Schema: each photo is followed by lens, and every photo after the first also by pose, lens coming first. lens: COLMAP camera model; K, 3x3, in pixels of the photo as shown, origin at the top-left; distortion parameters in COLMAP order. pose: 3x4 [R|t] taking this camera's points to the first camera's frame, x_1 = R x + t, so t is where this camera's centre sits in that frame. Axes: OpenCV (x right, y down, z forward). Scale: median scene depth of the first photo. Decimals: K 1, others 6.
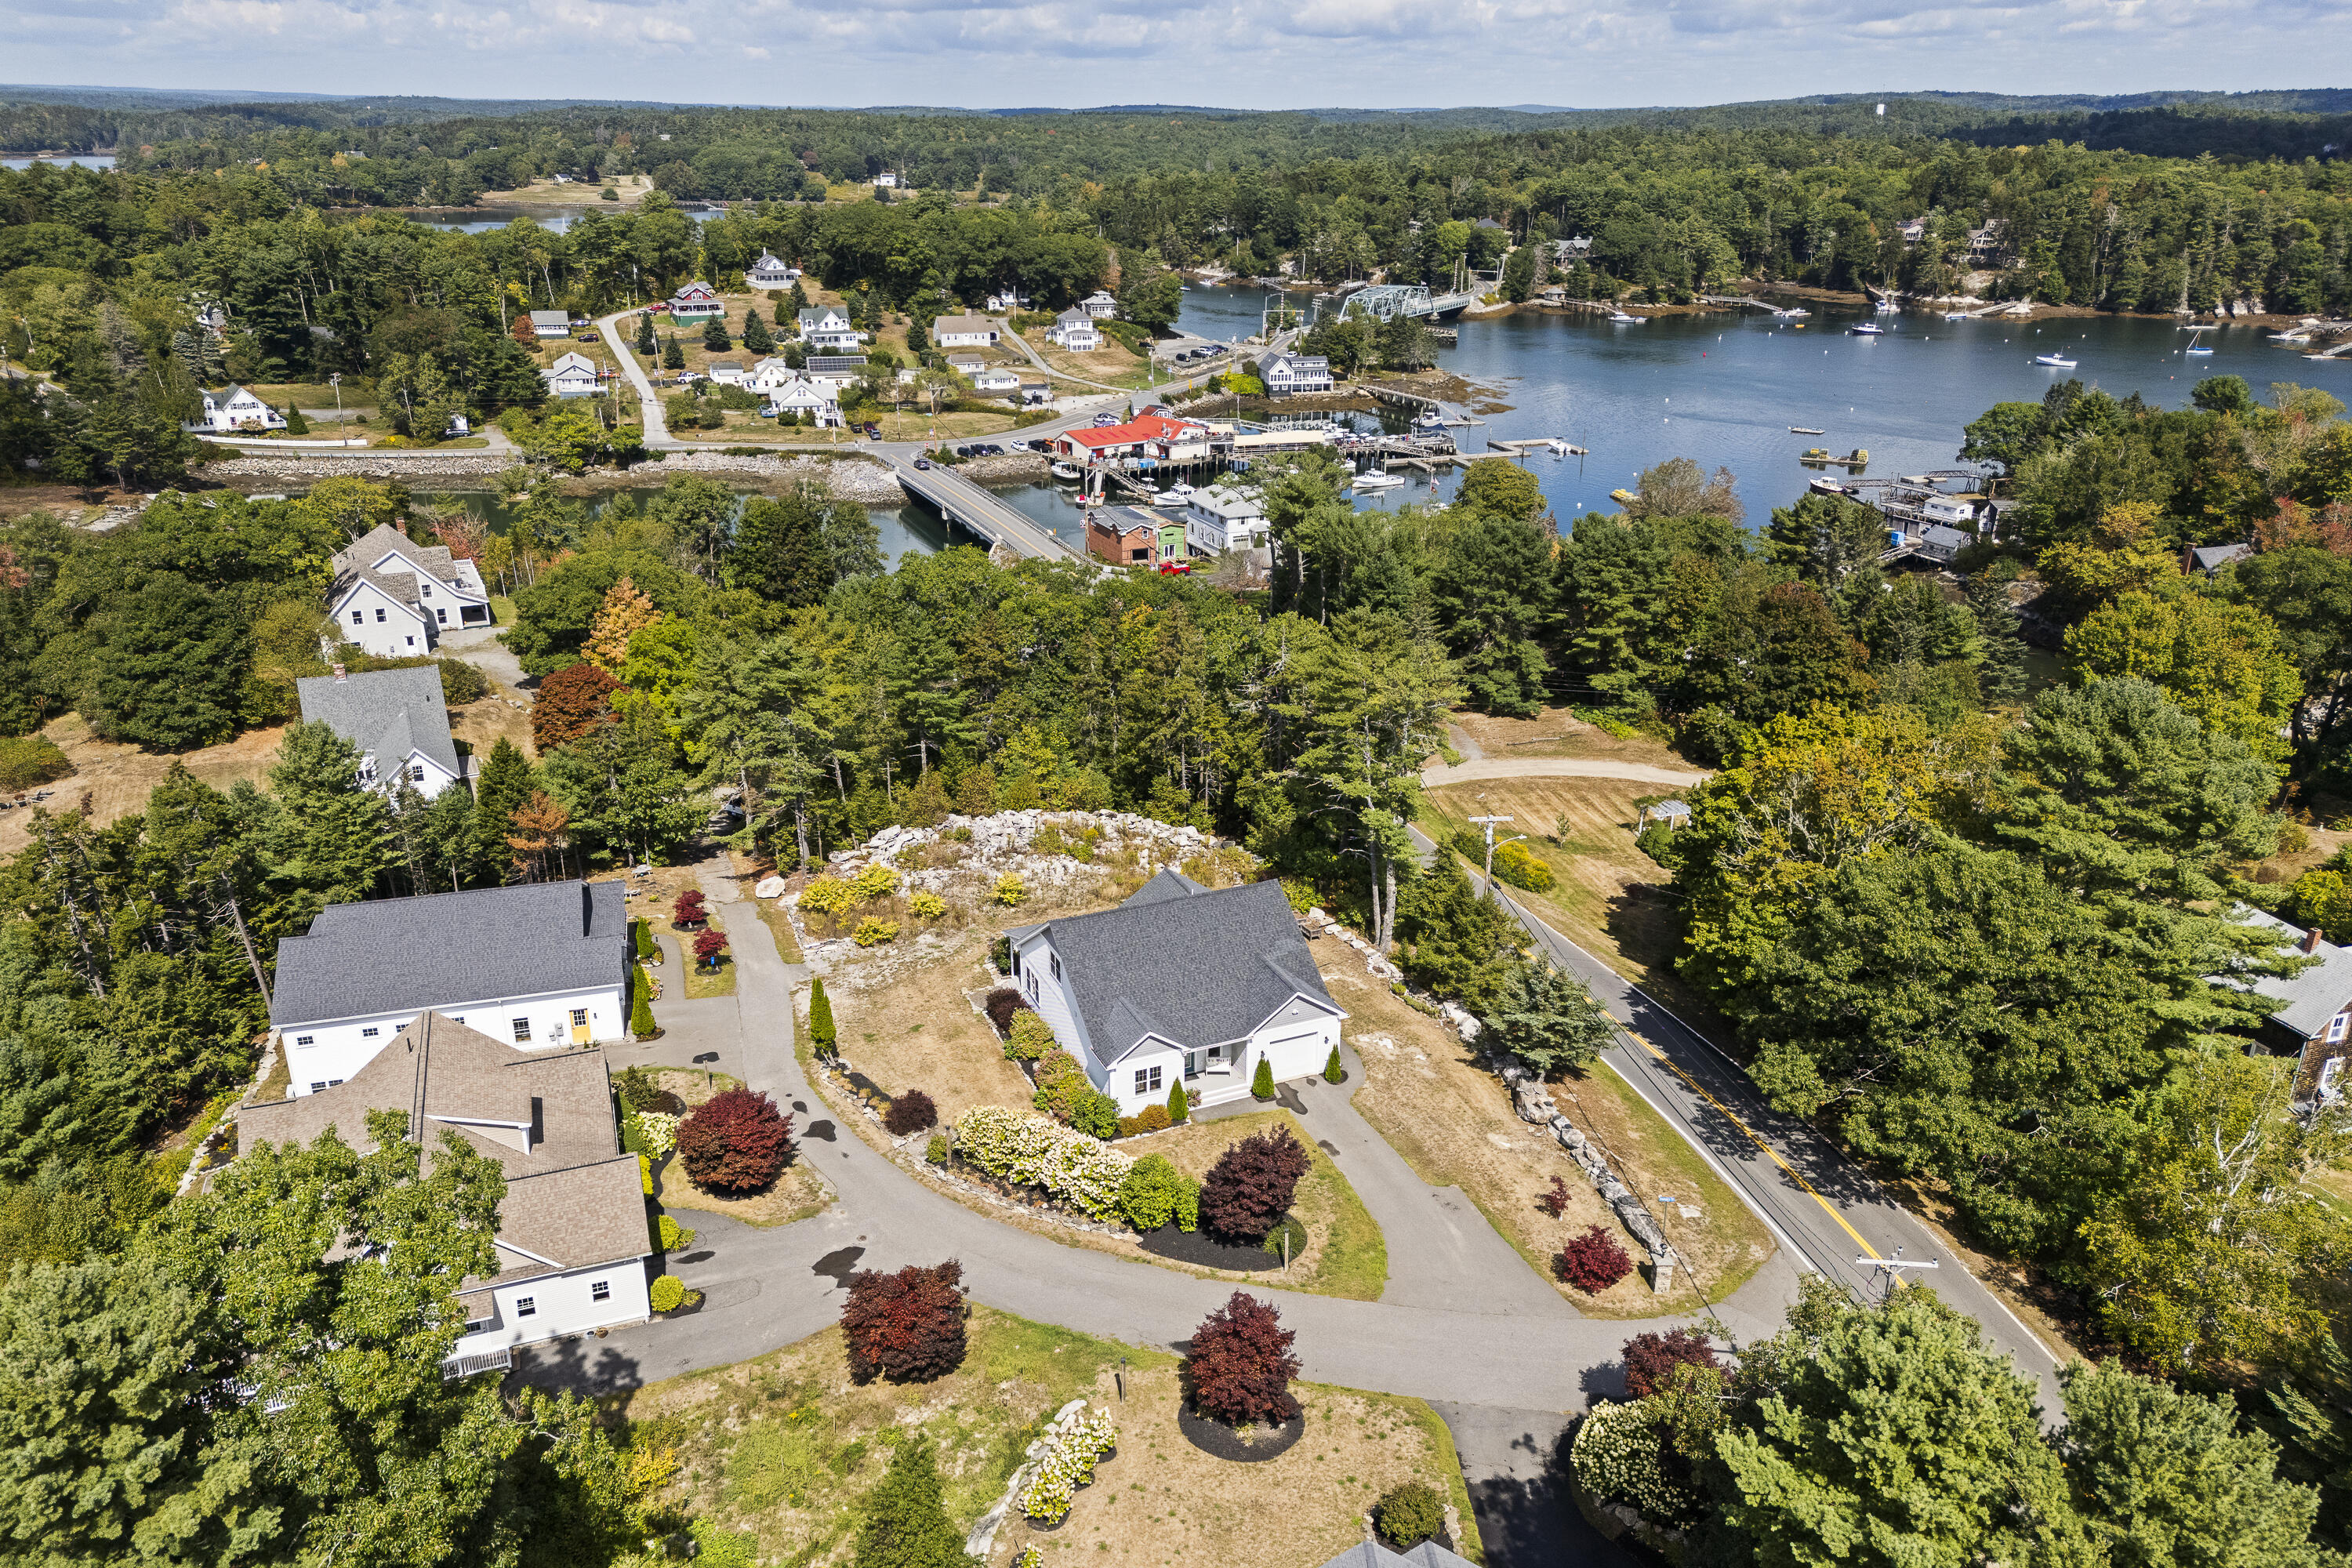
lens RADIAL K [[1660.0, 0, 1169.3], [0, 1660.0, 828.9], [0, 0, 1]] dist [0.115293, -0.085101]
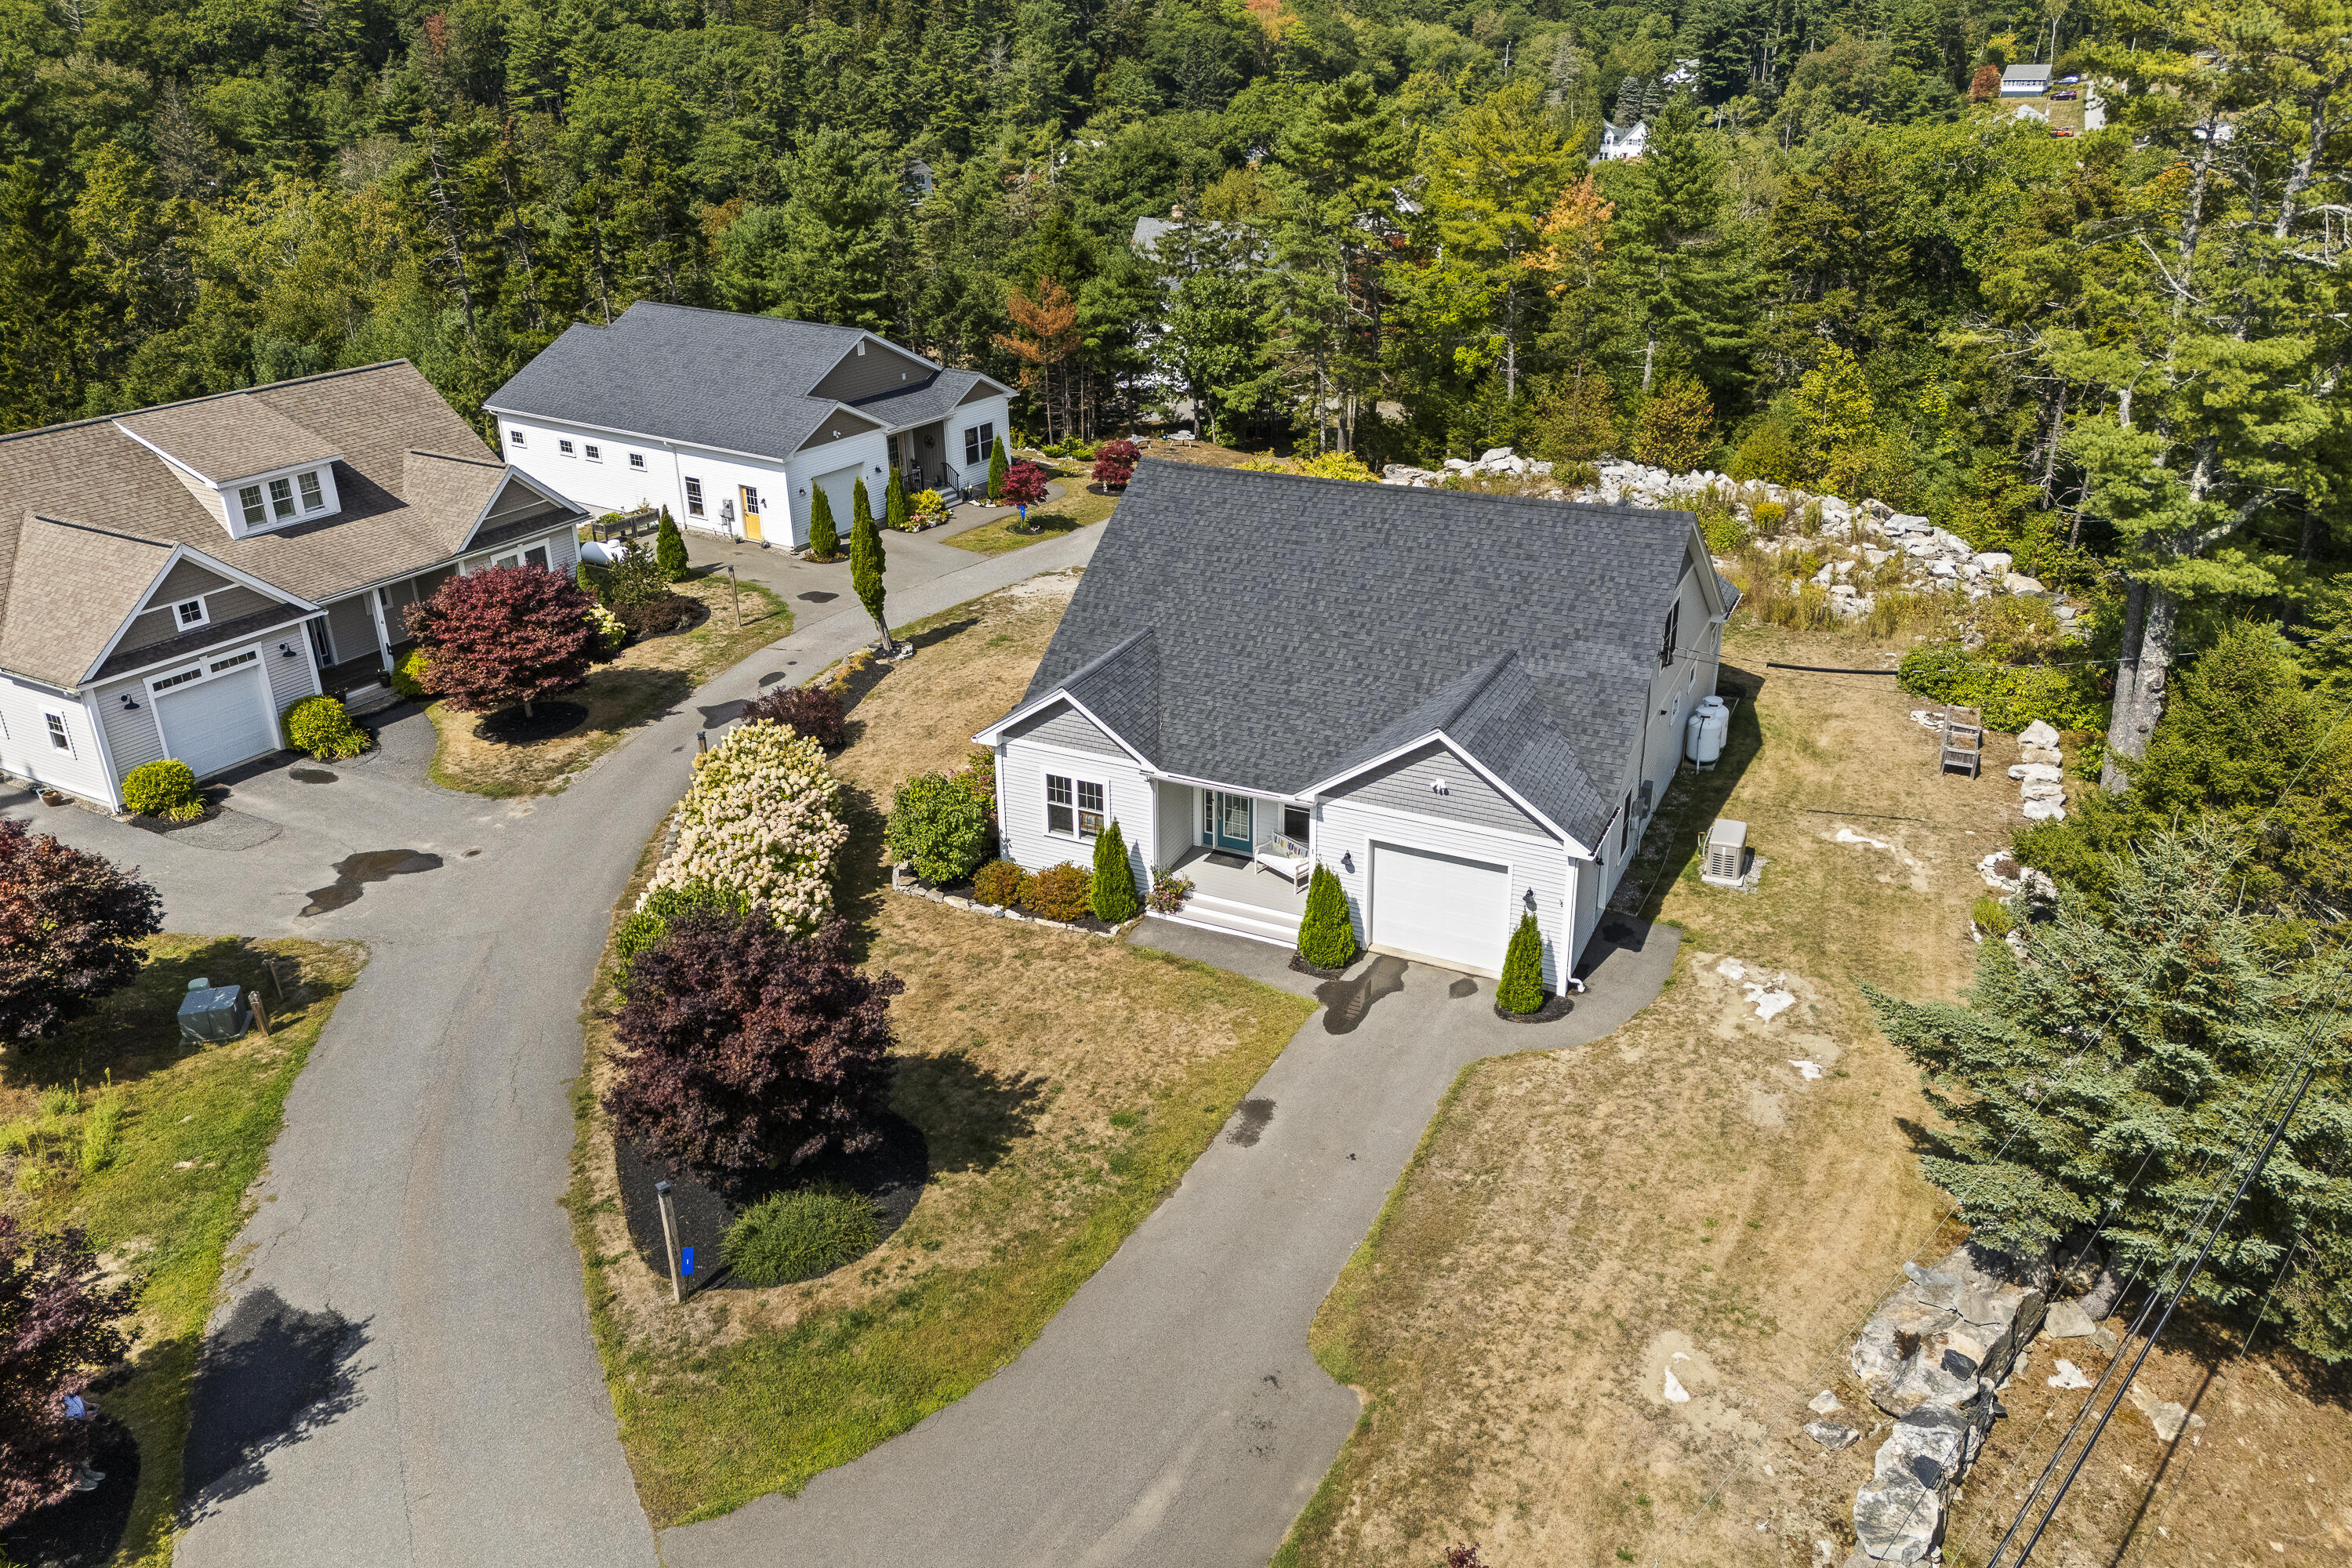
lens RADIAL K [[1679.6, 0, 1185.8], [0, 1679.6, 725.2], [0, 0, 1]] dist [0.086867, -0.001903]
pose [[0.659872, 0.288209, -0.693906, 0.161761], [-0.275893, 0.951939, 0.133020, 0.033662], [0.698894, 0.103667, 0.707673, 0.372143]]
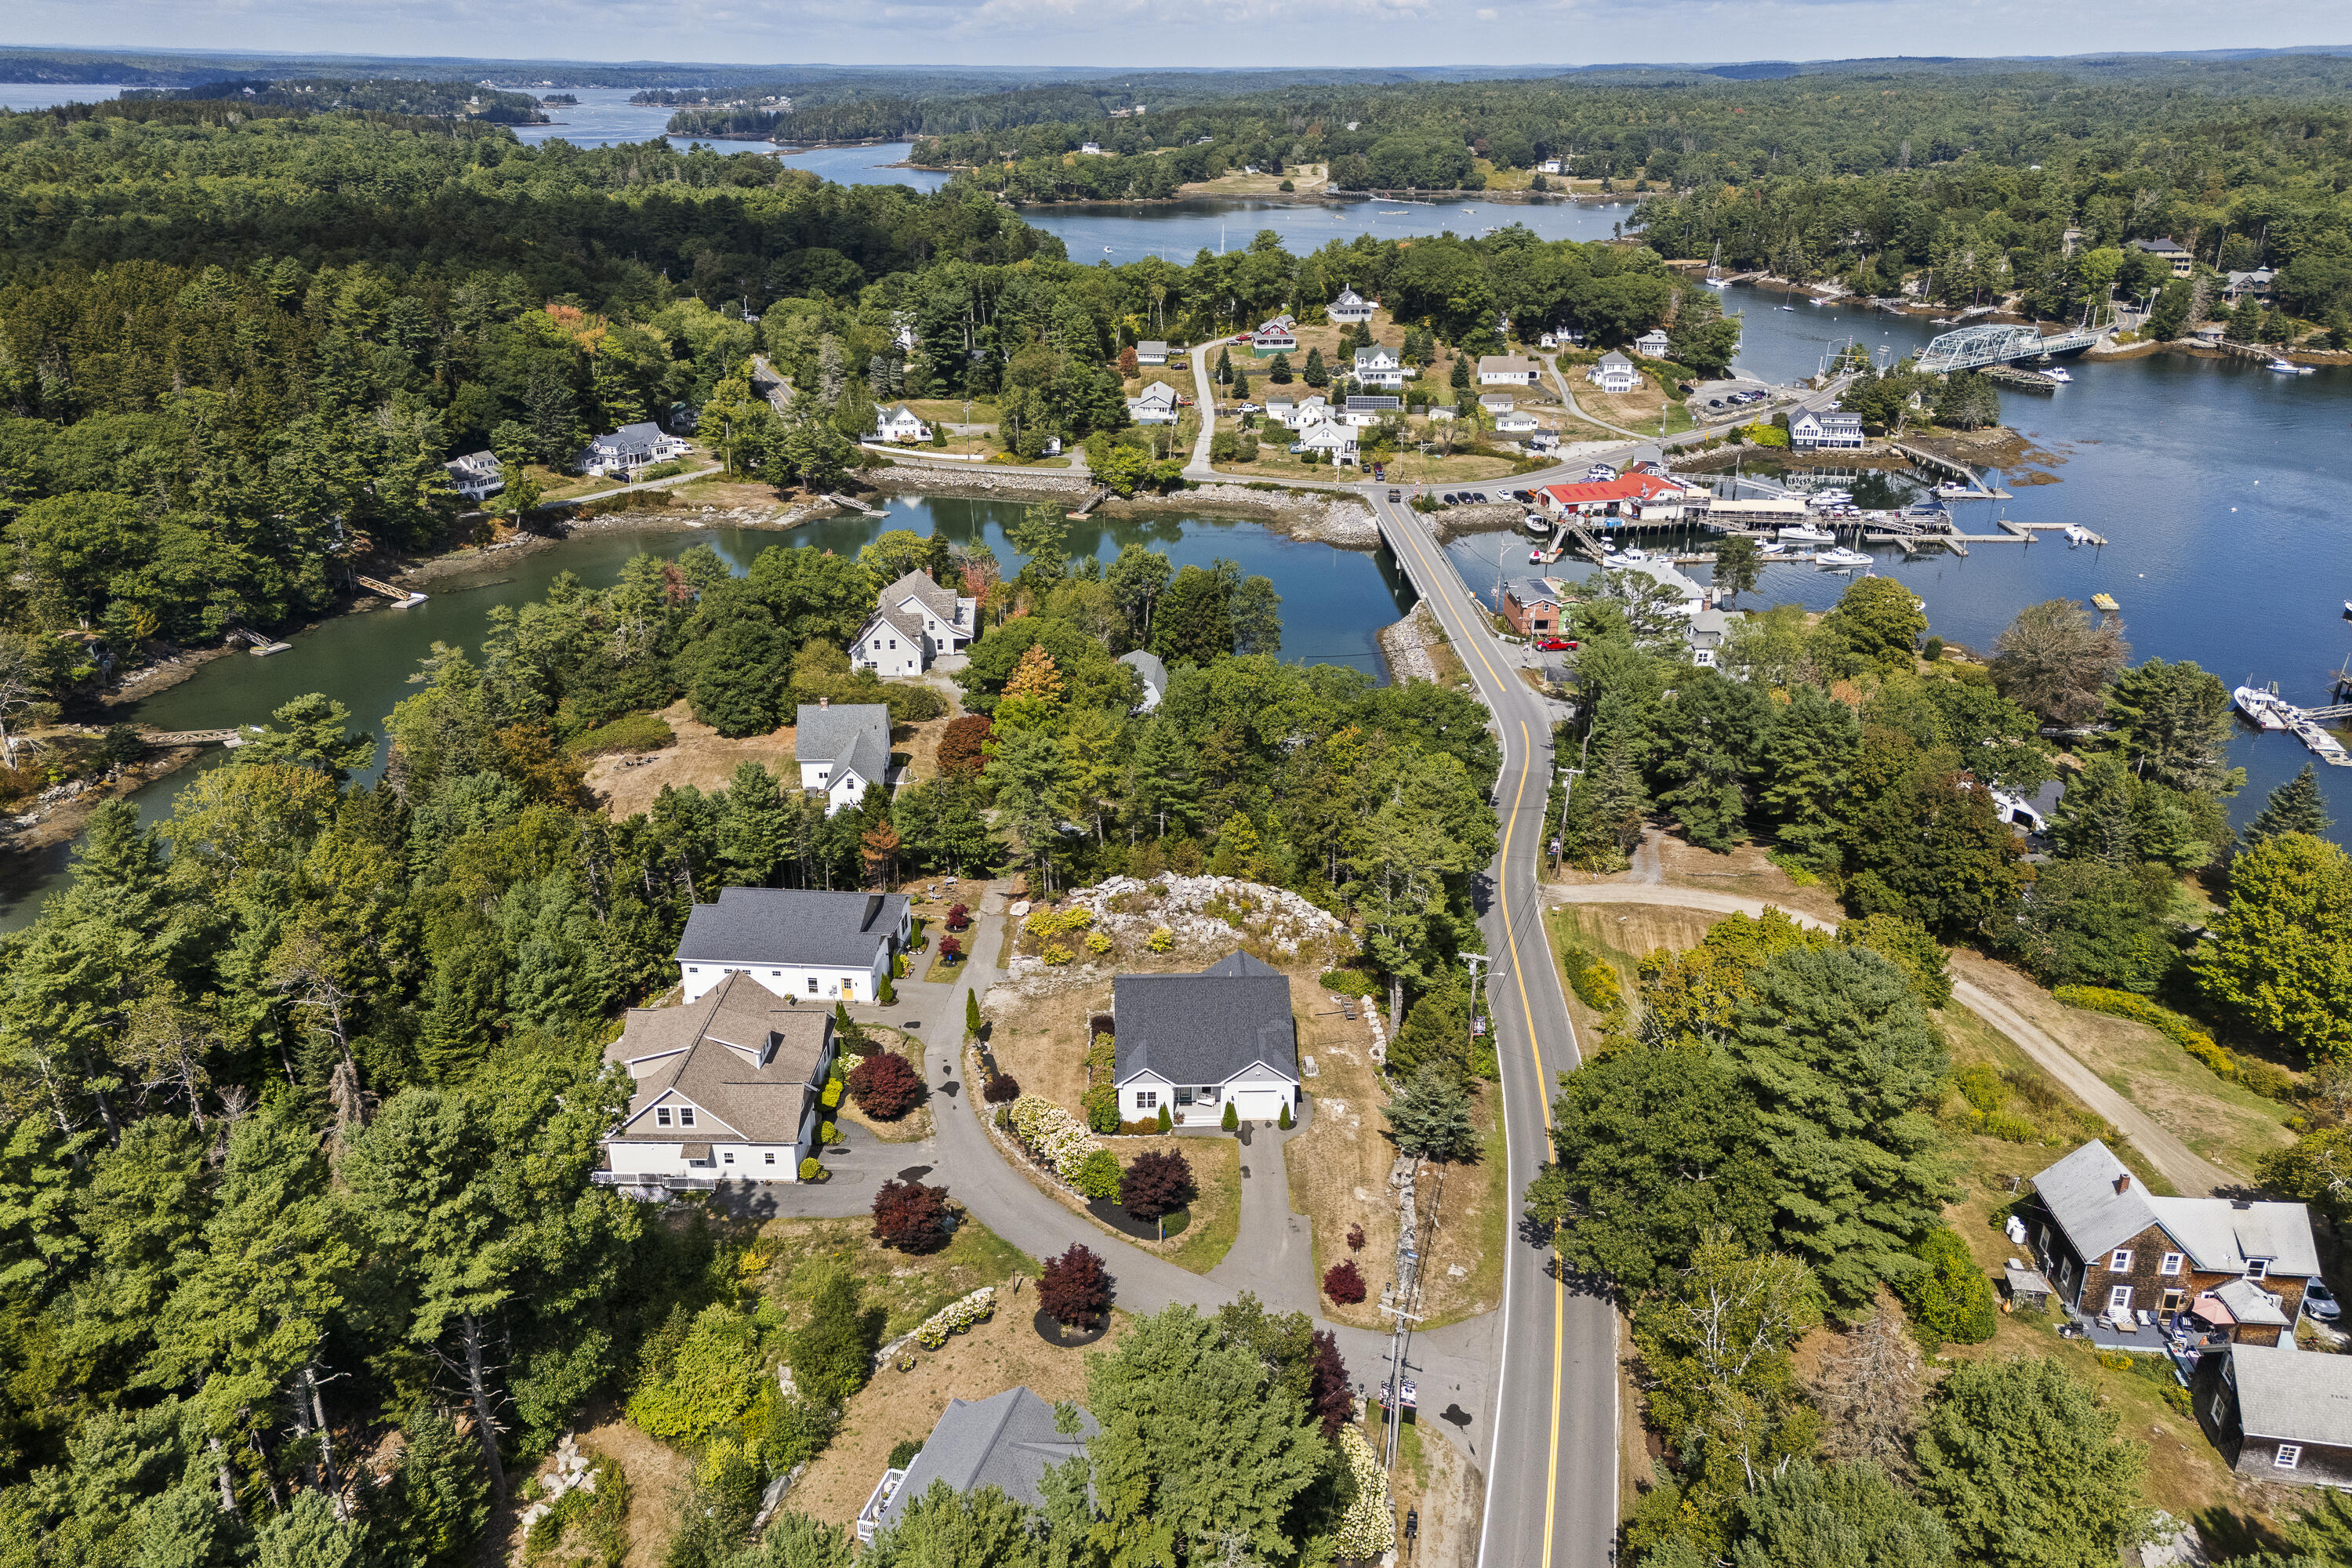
lens RADIAL K [[1632.1, 0, 1176.0], [0, 1632.1, 784.0], [0, 0, 1]] dist [0.145902, -0.167396]
pose [[0.930215, 0.139026, -0.339664, 0.246233], [-0.140016, 0.989911, 0.021723, -0.085189], [0.339257, 0.027351, 0.940296, -0.193501]]
